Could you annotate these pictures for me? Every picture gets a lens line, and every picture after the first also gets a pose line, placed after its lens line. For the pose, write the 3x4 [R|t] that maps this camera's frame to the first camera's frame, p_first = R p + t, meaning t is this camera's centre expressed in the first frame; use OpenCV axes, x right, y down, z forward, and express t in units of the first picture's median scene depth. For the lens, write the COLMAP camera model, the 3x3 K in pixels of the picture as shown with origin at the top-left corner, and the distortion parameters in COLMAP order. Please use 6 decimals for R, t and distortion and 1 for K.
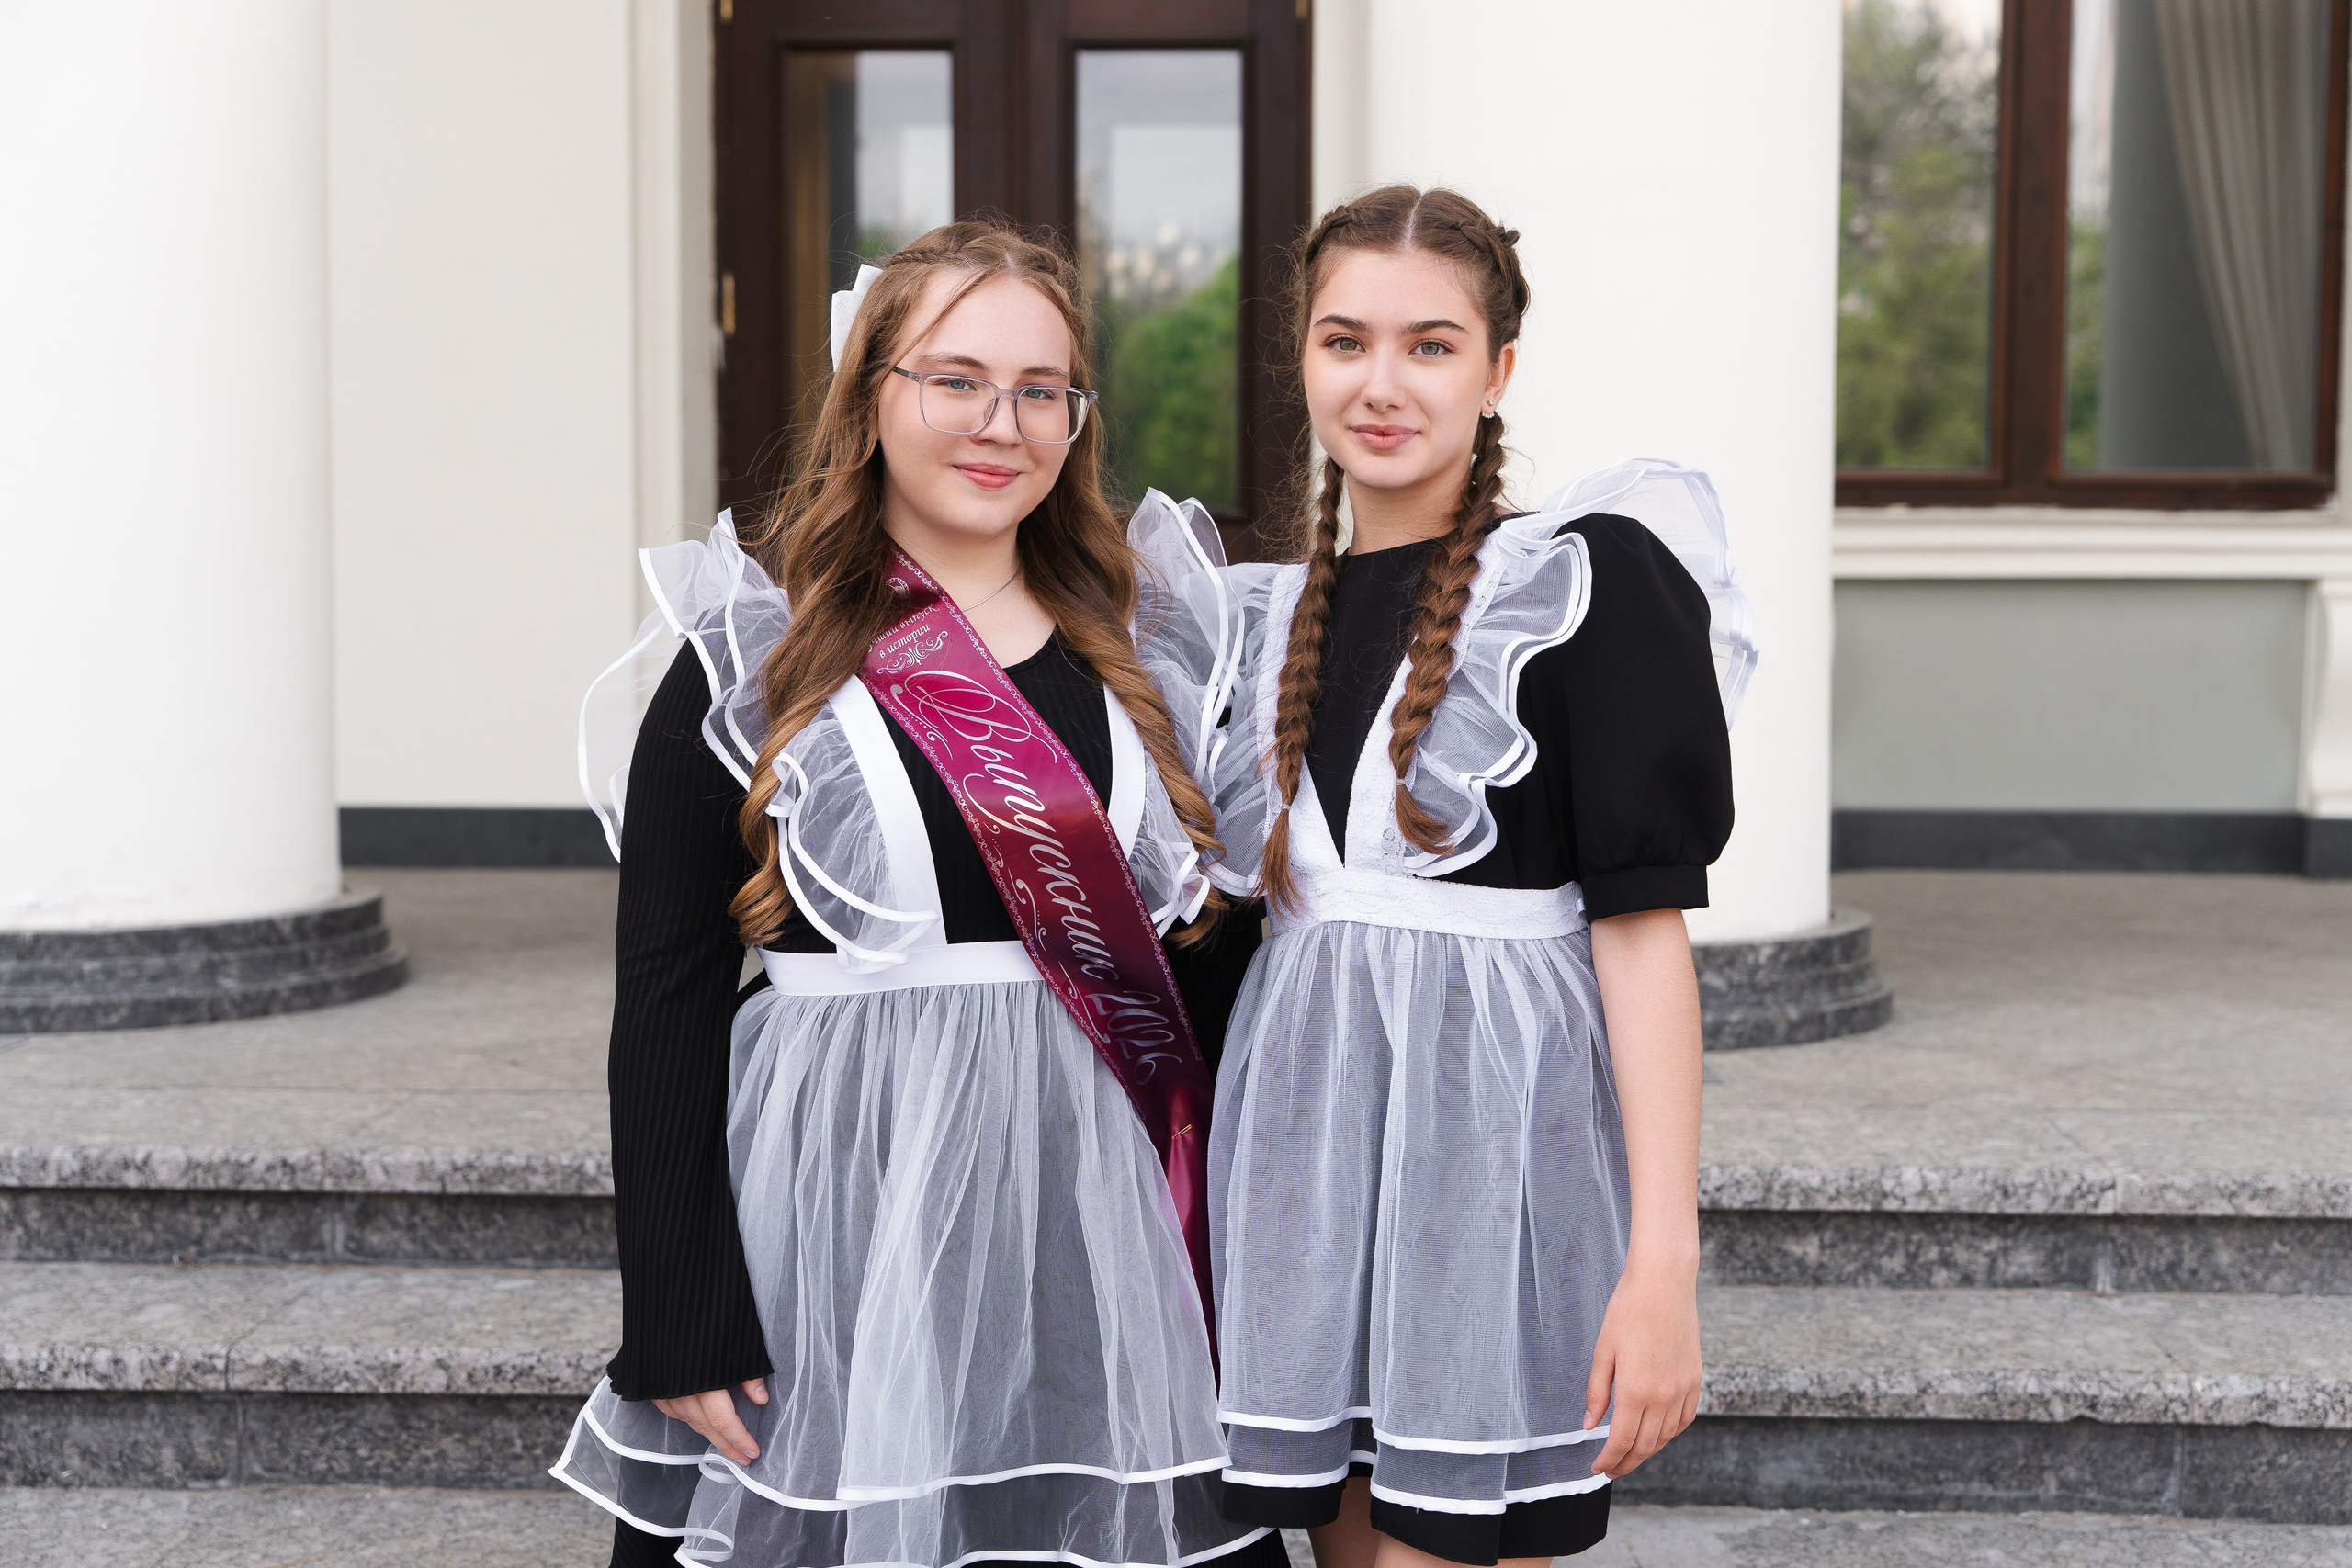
lens RADIAL K [[2669.3, 0, 1217.5], [0, 2669.3, 831.3], [0, 0, 1]] dist [0.004349, 0.000000]
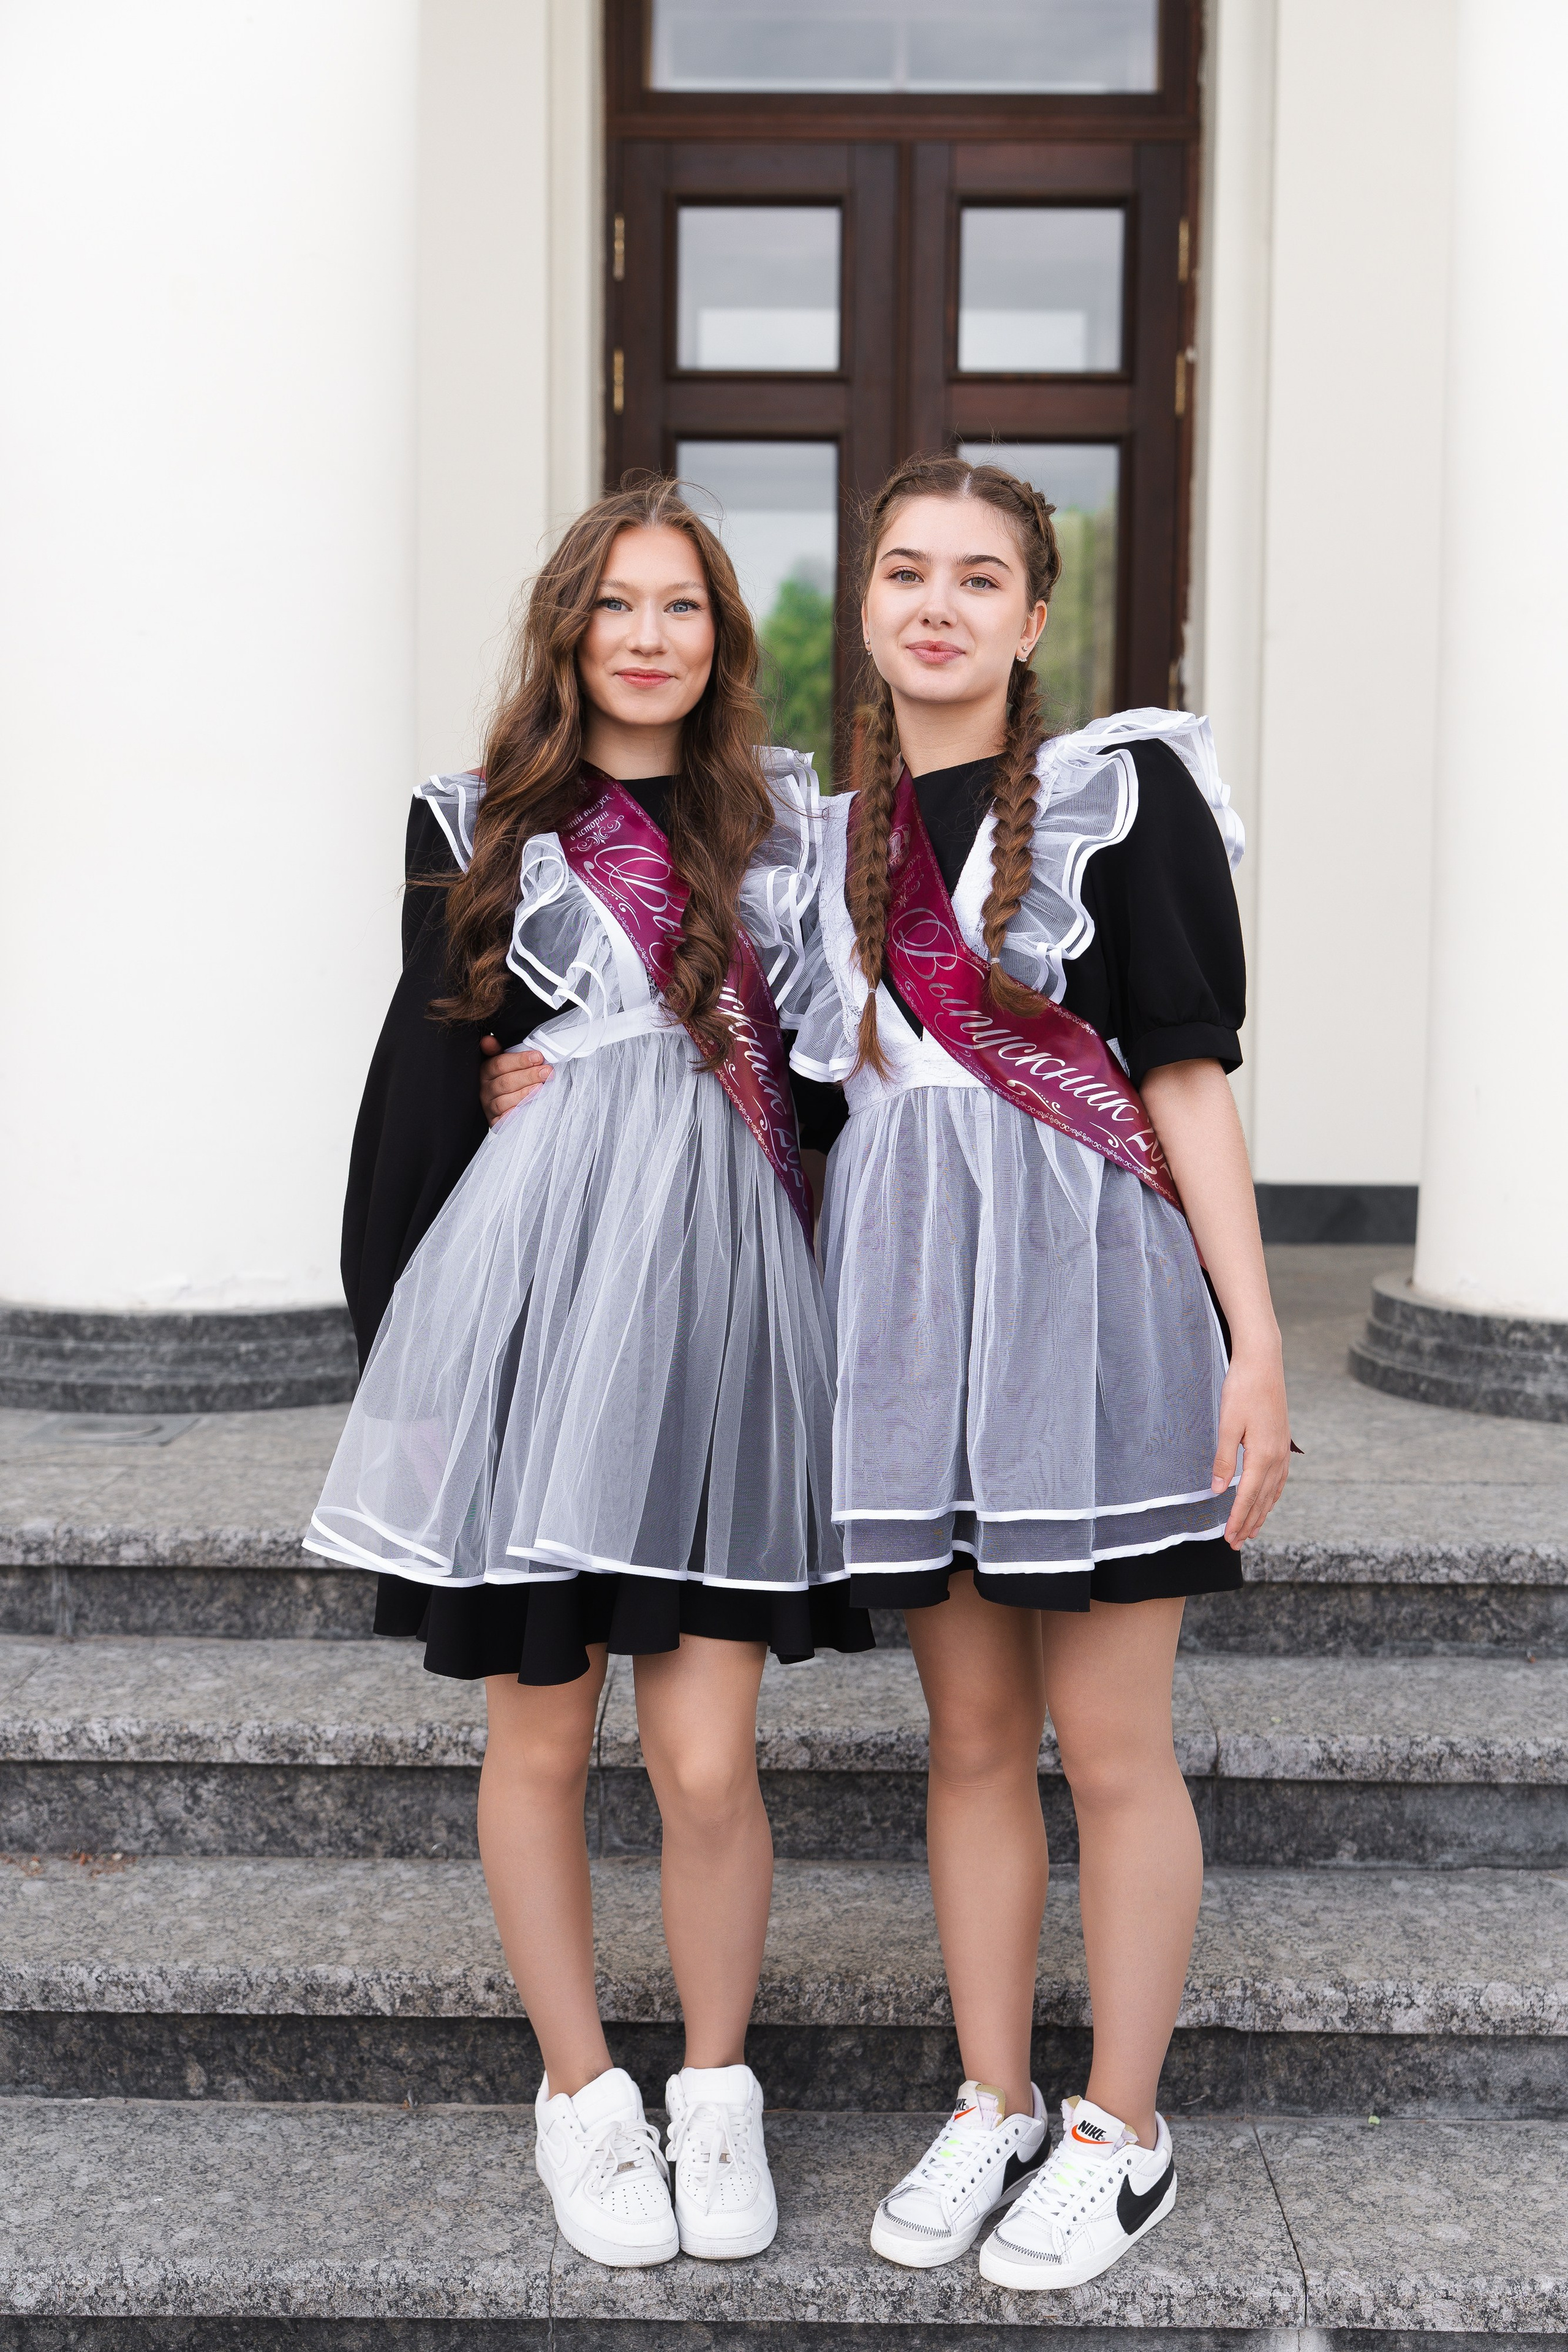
lens RADIAL K [[2669.5, 0, 754.9], [0, 2669.5, 1134.4], [0, 0, 1]] dist [0.004349, 0.000000]
pose [[0.999709, 0.003634, 0.023846, -0.313964], [-0.003332, 0.999914, -0.012670, -0.024642], [-0.023890, 0.012587, 0.999635, -0.051329]]
